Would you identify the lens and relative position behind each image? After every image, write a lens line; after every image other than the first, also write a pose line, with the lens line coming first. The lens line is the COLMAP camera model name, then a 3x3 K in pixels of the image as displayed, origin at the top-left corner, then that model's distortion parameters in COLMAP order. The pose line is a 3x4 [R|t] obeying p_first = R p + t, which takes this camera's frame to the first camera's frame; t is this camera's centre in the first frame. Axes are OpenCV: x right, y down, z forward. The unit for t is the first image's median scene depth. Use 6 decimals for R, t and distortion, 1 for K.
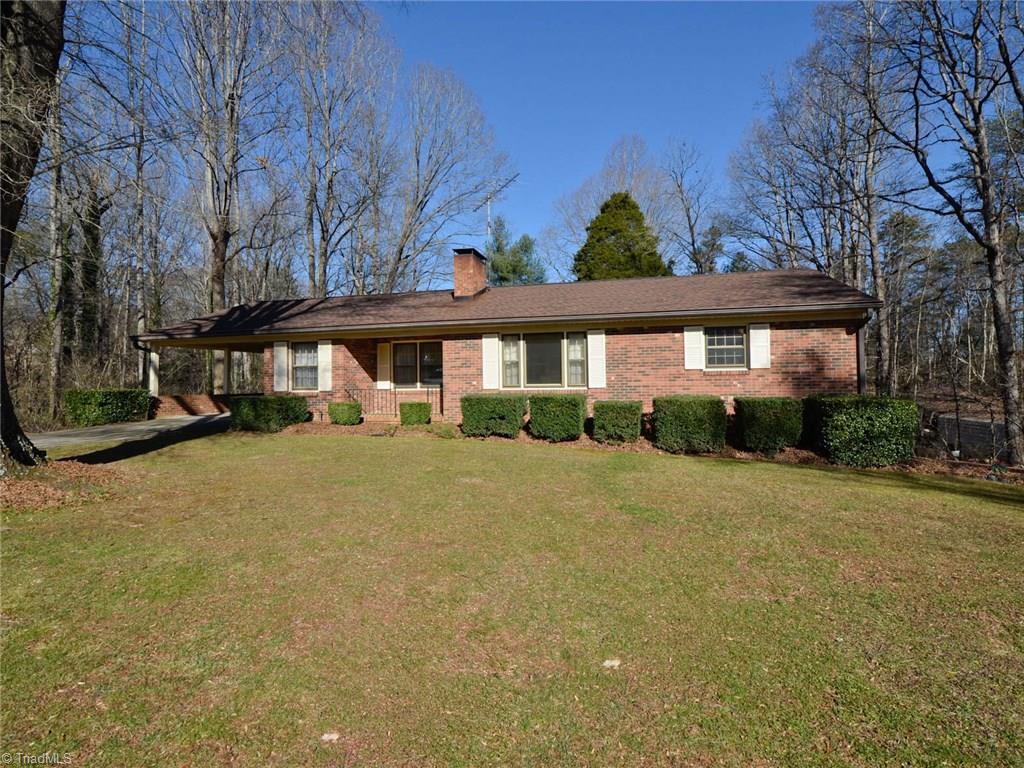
lens RADIAL K [[450.0, 0, 509.8], [0, 450.0, 380.7], [0, 0, 1]] dist [-0.002077, -0.000498]
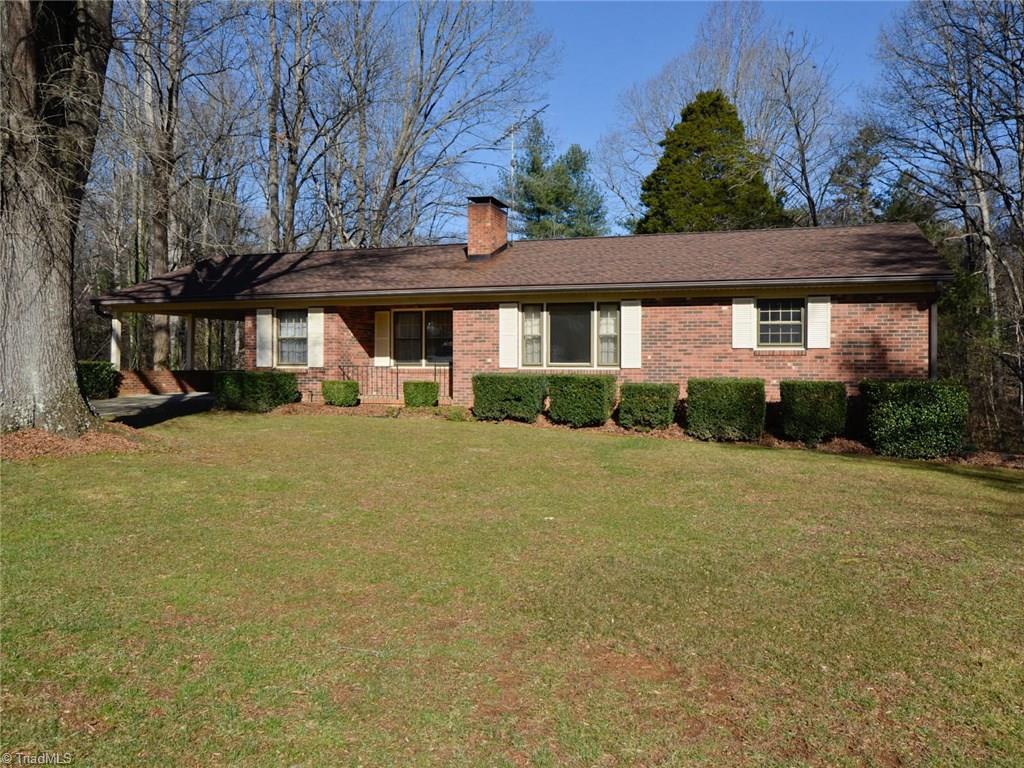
lens RADIAL K [[711.0, 0, 512.0], [0, 711.0, 384.0], [0, 0, 1]] dist [0.000496, 0.000199]
pose [[0.997856, 0.017768, -0.062987, 0.050432], [-0.015784, 0.999368, 0.031859, 0.006088], [0.063513, -0.030797, 0.997506, -0.346808]]
